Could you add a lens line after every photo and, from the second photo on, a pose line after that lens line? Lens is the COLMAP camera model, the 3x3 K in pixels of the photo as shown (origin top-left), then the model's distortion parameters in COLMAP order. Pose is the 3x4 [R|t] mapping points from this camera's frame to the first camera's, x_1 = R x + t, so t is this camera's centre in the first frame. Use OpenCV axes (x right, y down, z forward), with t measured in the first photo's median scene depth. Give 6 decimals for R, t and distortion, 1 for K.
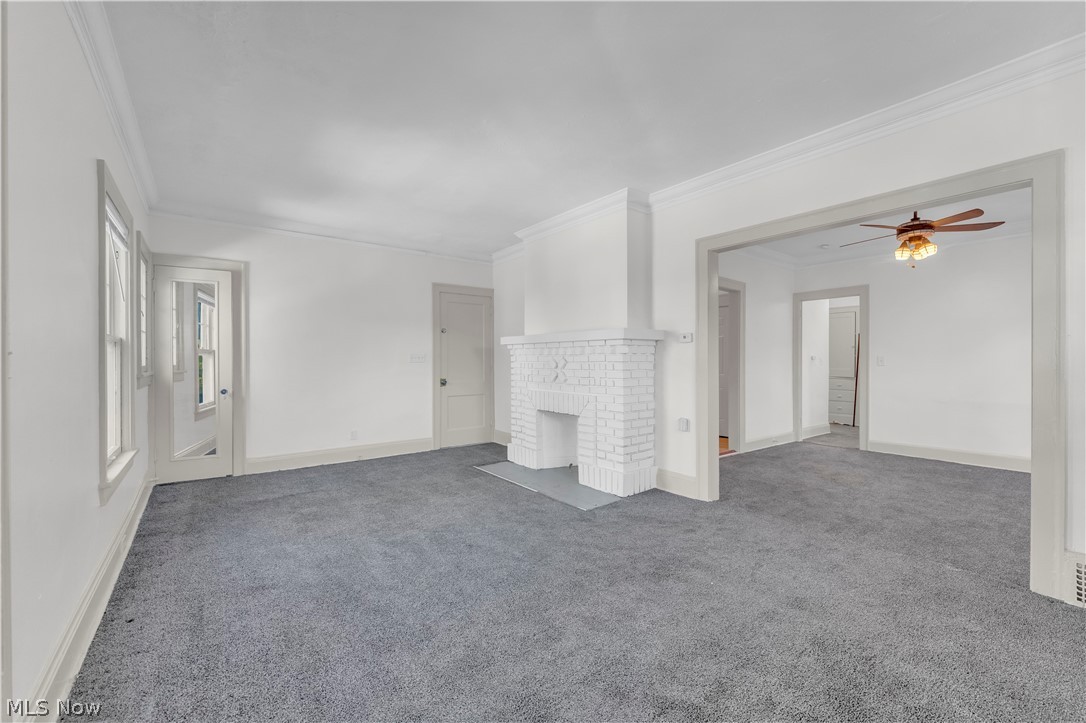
lens RADIAL K [[434.9, 0, 543.0], [0, 434.9, 361.5], [0, 0, 1]] dist [-0.014760, -0.000053]
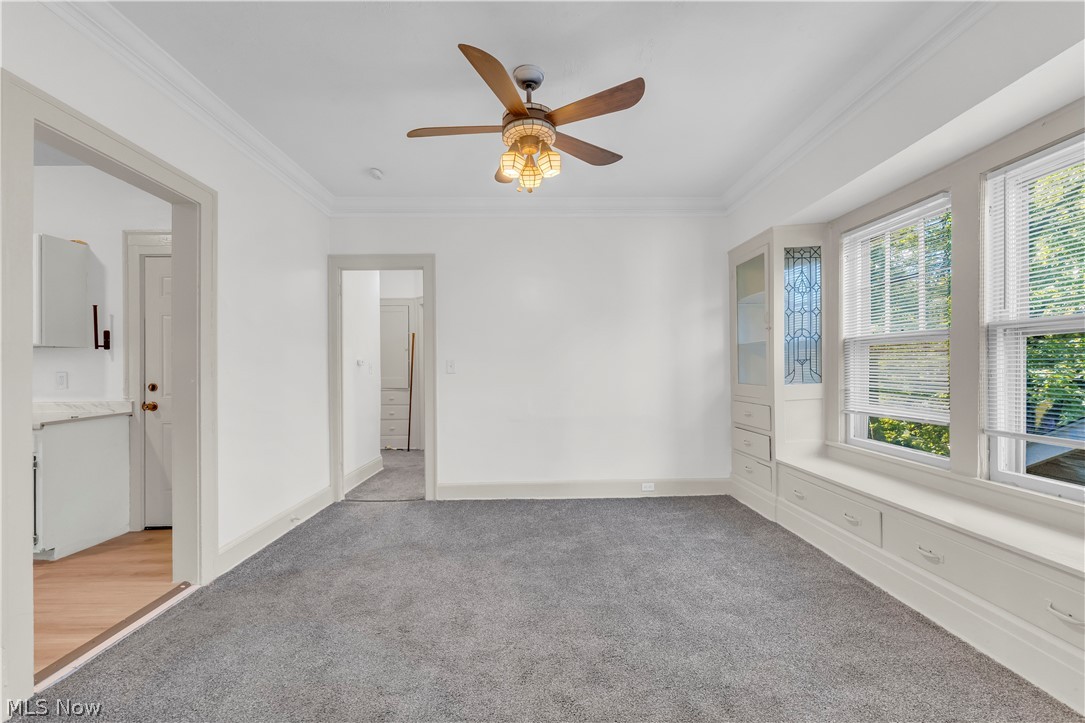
lens RADIAL K [[434.8, 0, 533.9], [0, 434.8, 365.4], [0, 0, 1]] dist [0.000742, -0.000009]
pose [[0.592210, -0.002581, 0.805780, 0.294953], [0.010841, 0.999930, -0.004765, 0.002017], [-0.805711, 0.011557, 0.592196, 0.468570]]
